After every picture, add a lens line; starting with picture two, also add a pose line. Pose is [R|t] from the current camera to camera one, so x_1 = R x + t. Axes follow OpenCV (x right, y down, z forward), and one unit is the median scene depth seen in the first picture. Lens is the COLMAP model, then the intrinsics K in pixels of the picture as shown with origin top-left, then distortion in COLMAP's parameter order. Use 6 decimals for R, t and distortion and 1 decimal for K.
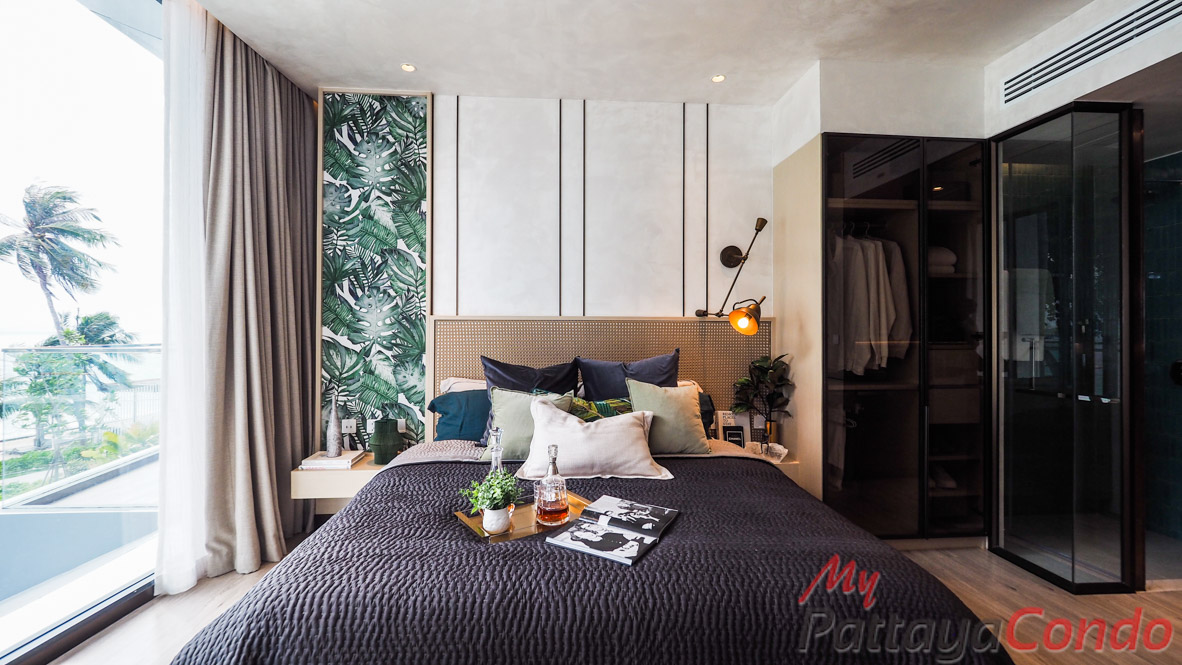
lens RADIAL K [[497.0, 0, 580.0], [0, 497.0, 328.4], [0, 0, 1]] dist [-0.003759, 0.000066]
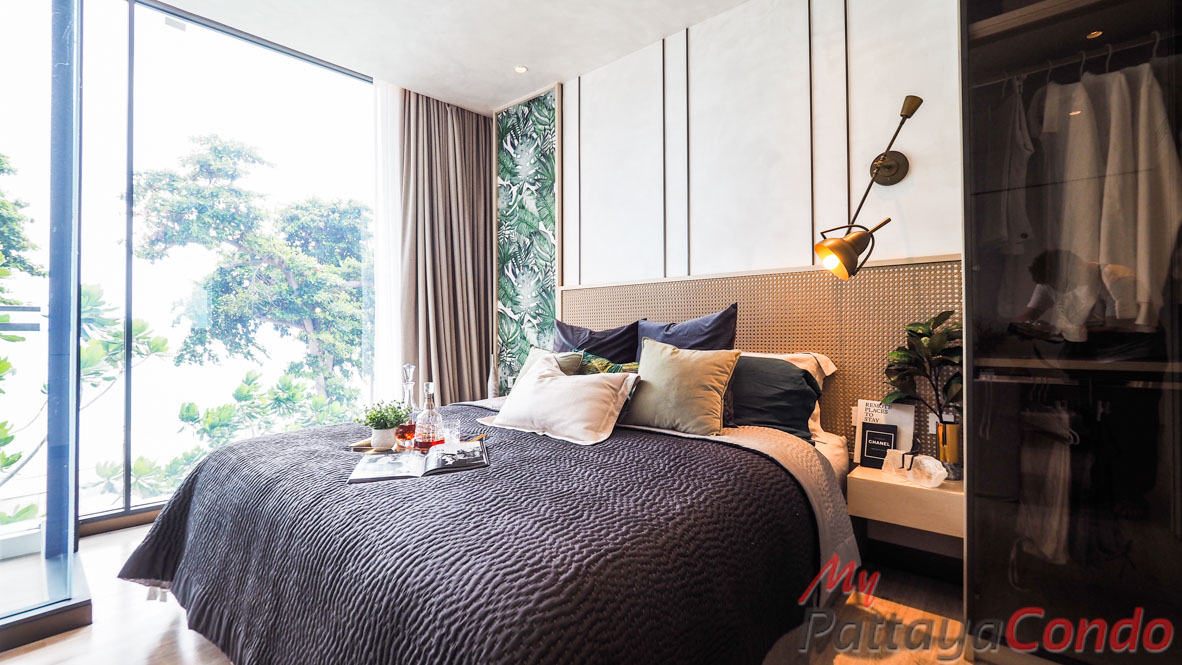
lens RADIAL K [[497.0, 0, 580.0], [0, 497.0, 328.4], [0, 0, 1]] dist [-0.003759, 0.000066]
pose [[0.706908, -0.007633, -0.707264, 0.509214], [0.009755, 0.999952, -0.001042, 0.067999], [0.707238, -0.006163, 0.706949, 0.259848]]
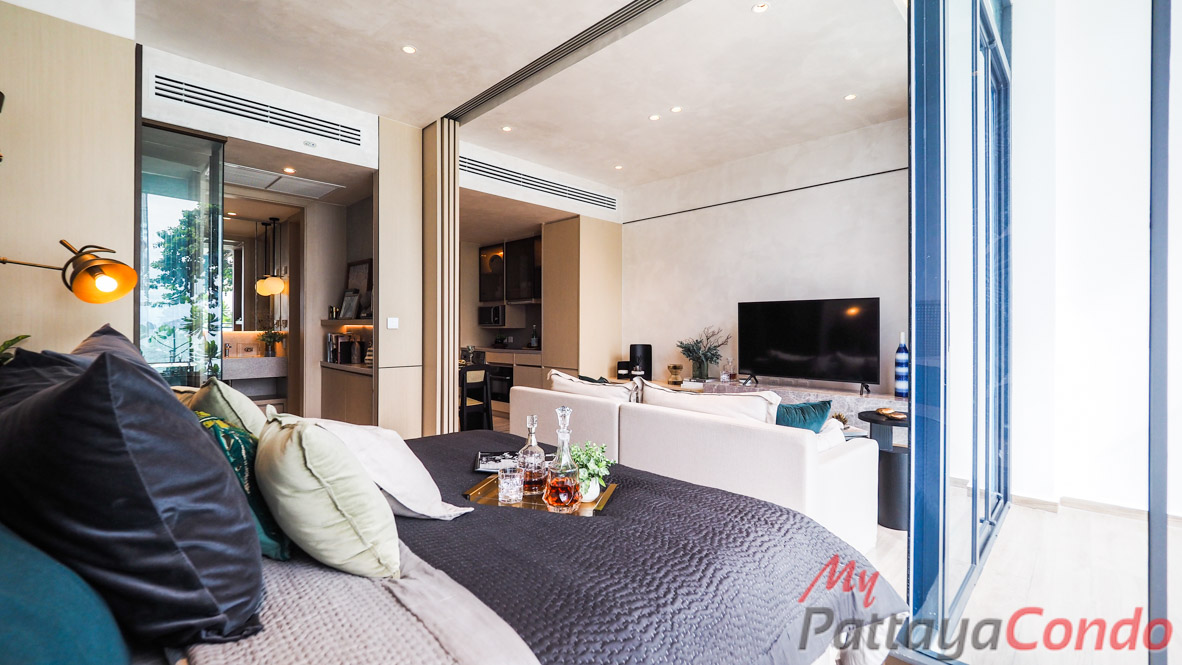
lens RADIAL K [[497.0, 0, 580.0], [0, 497.0, 328.4], [0, 0, 1]] dist [-0.003759, 0.000066]
pose [[-0.655958, -0.004348, 0.754785, -0.466144], [-0.010185, 0.999943, -0.003092, 0.035128], [-0.754729, -0.009716, -0.655965, 0.856917]]
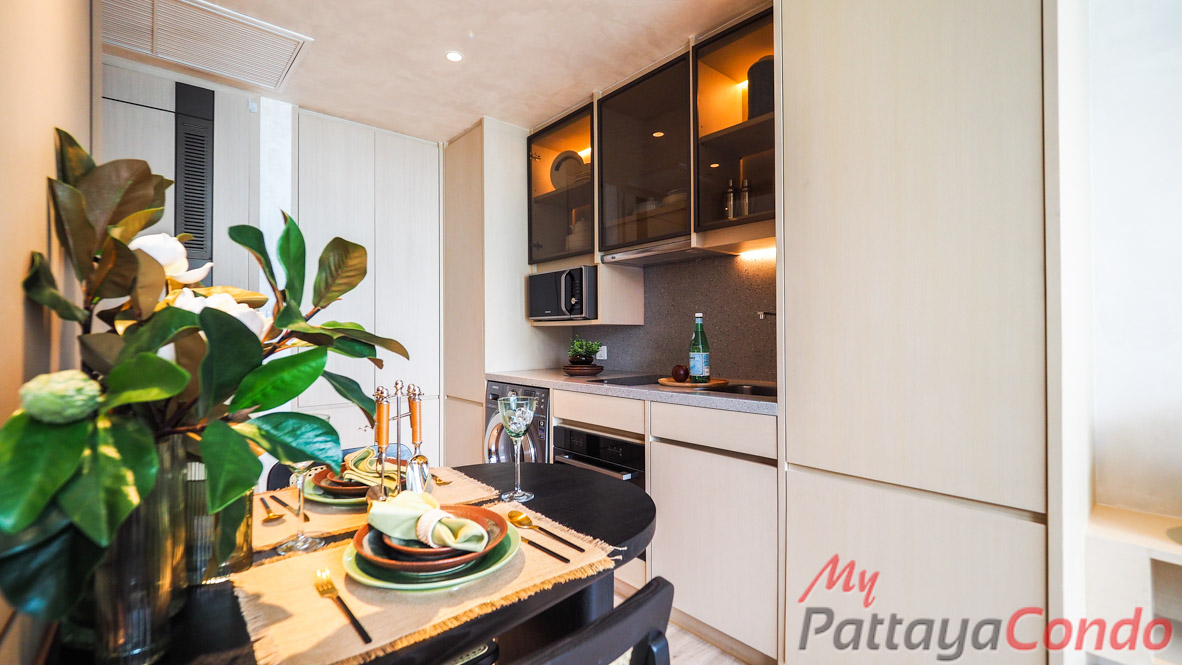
lens RADIAL K [[497.0, 0, 580.0], [0, 497.0, 328.4], [0, 0, 1]] dist [-0.003759, 0.000066]
pose [[-0.599654, 0.009089, 0.800208, 0.721666], [-0.003006, 0.999903, -0.013609, 0.049050], [-0.800254, -0.010566, -0.599568, 0.213526]]
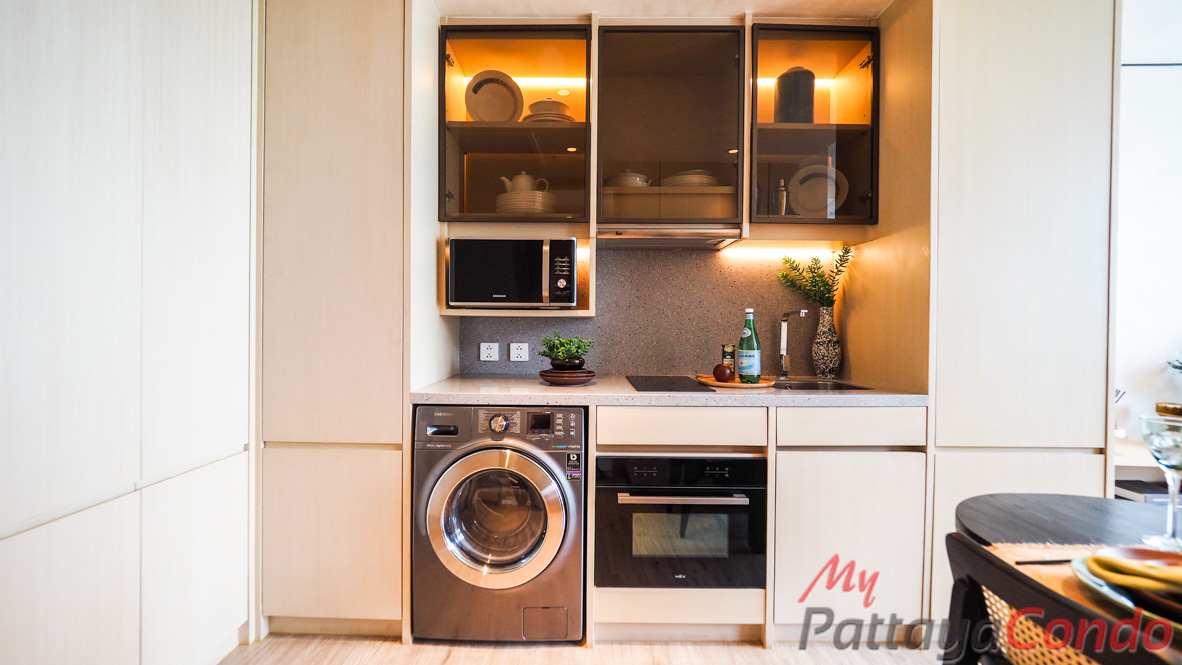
lens RADIAL K [[497.0, 0, 580.0], [0, 497.0, 328.4], [0, 0, 1]] dist [-0.003759, 0.000066]
pose [[-0.996882, -0.010196, 0.078244, 1.320489], [-0.010366, 0.999945, -0.001761, 0.047584], [-0.078222, -0.002566, -0.996933, 0.331786]]
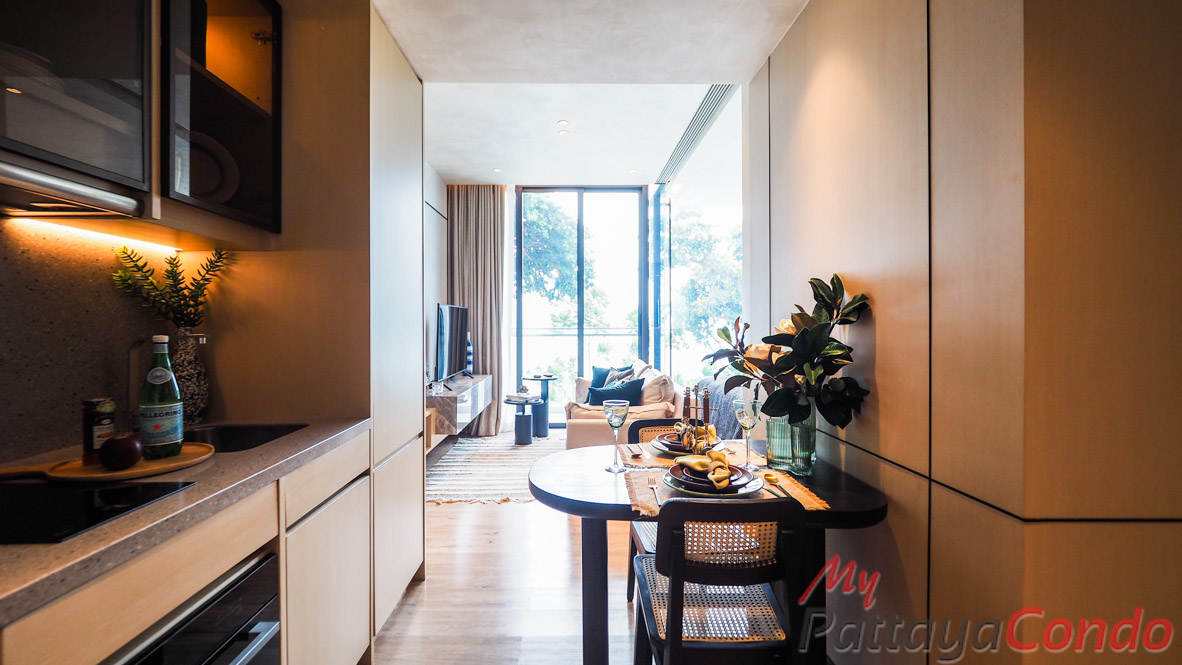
lens RADIAL K [[497.0, 0, 580.0], [0, 497.0, 328.4], [0, 0, 1]] dist [-0.003759, 0.000066]
pose [[-0.055921, 0.005729, -0.998419, 1.523187], [0.013859, 0.999892, 0.004961, 0.016115], [0.998339, -0.013559, -0.055995, 0.035051]]
